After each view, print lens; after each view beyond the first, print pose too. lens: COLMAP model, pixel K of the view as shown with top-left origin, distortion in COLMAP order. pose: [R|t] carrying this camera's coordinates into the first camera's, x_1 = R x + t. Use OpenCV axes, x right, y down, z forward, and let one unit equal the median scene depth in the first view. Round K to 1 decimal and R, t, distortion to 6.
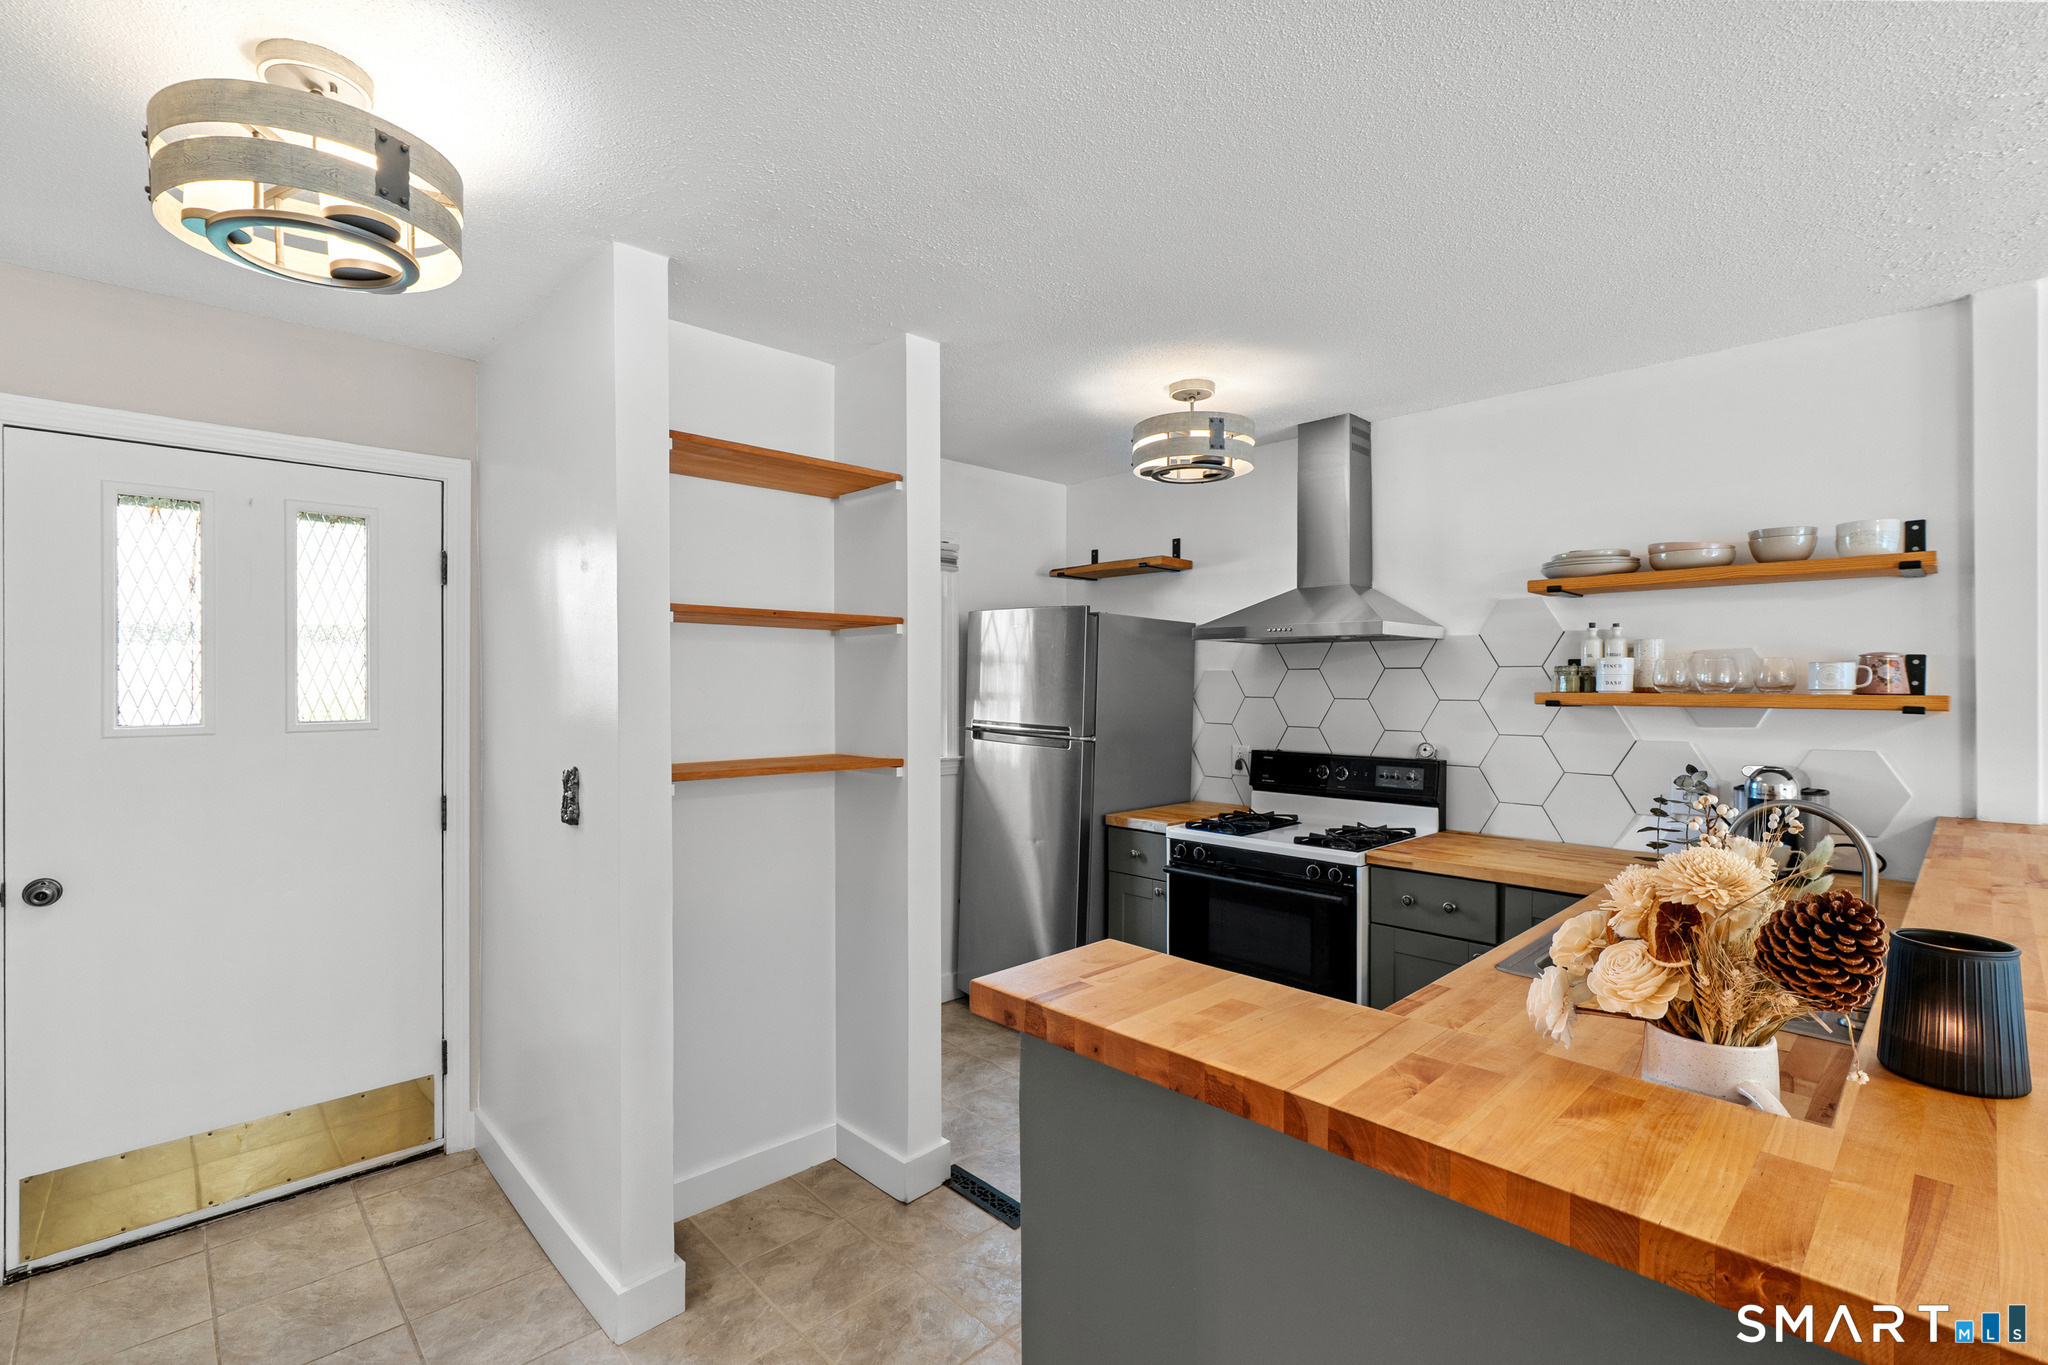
lens RADIAL K [[938.7, 0, 1020.6], [0, 938.7, 684.5], [0, 0, 1]] dist [-0.002452, 0.000404]
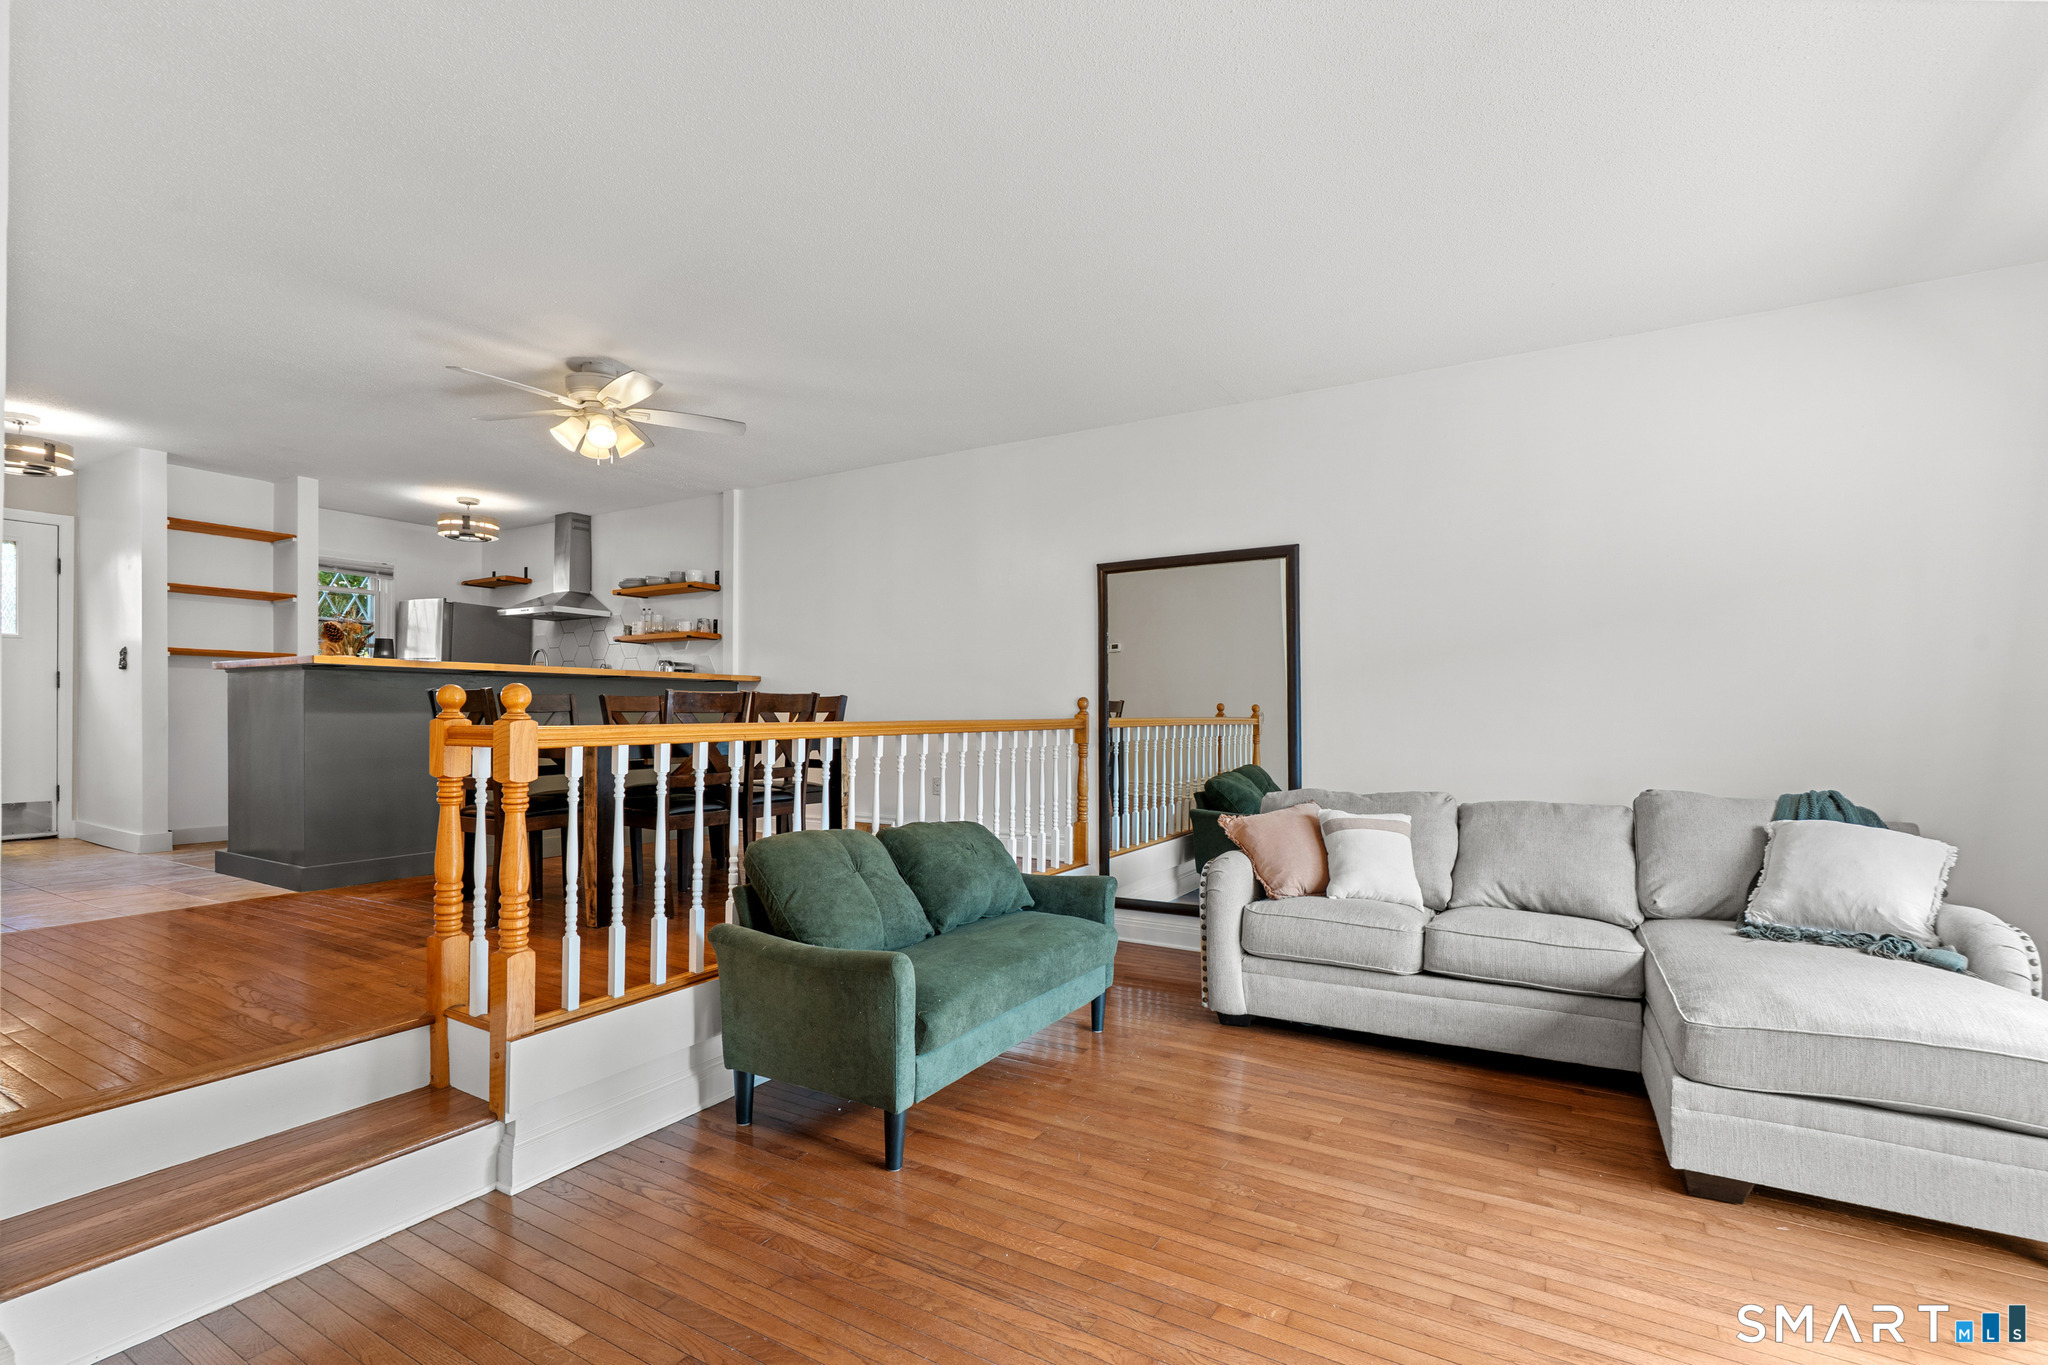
lens RADIAL K [[938.7, 0, 1015.7], [0, 938.7, 717.9], [0, 0, 1]] dist [-0.002452, 0.000404]
pose [[0.965353, 0.003330, 0.260927, 0.941900], [-0.004016, 0.999990, 0.002096, 0.212438], [-0.260917, -0.003071, 0.965356, -1.641340]]
